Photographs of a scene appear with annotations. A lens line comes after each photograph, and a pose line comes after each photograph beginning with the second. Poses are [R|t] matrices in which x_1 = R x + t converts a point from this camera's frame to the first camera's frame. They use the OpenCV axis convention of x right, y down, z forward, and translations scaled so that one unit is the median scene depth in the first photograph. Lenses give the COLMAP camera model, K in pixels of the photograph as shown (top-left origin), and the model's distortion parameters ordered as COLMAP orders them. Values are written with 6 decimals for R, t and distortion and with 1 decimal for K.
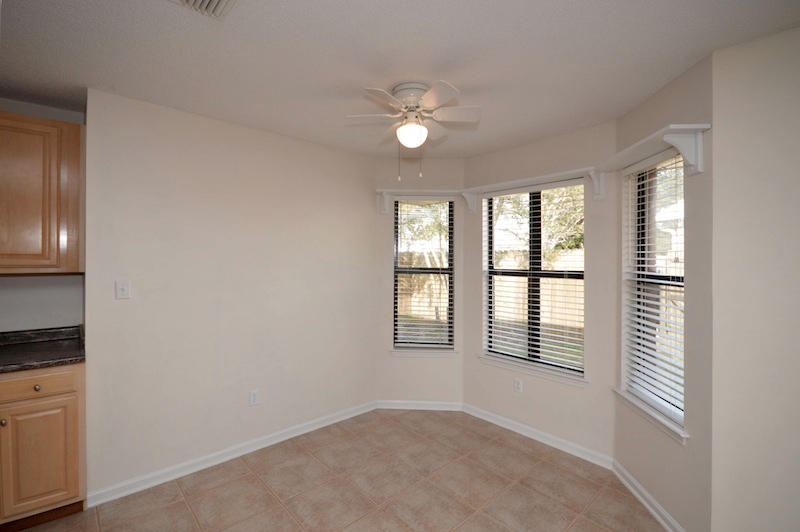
lens RADIAL K [[360.7, 0, 392.6], [0, 360.7, 265.3], [0, 0, 1]] dist [-0.003587, -0.000079]
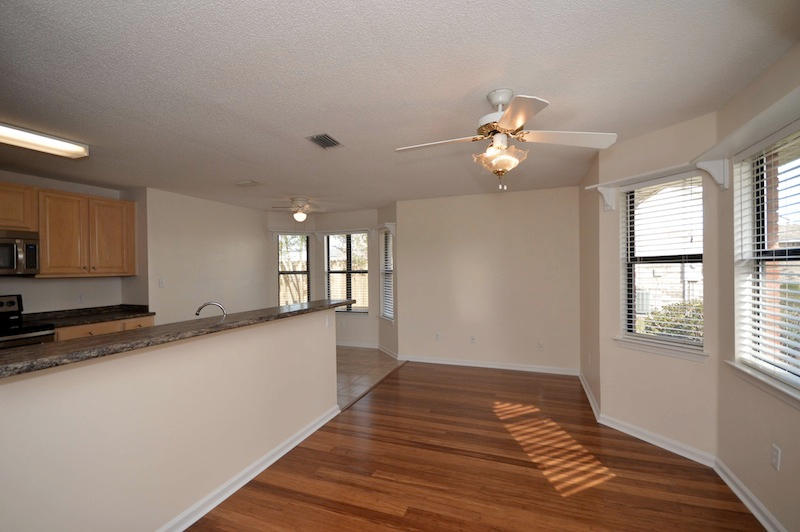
lens RADIAL K [[360.7, 0, 392.6], [0, 360.7, 265.3], [0, 0, 1]] dist [-0.003587, -0.000079]
pose [[0.891551, -0.013904, 0.452707, -0.329257], [0.021515, 0.999700, -0.011668, 0.012344], [-0.452409, 0.020142, 0.891583, -0.980699]]
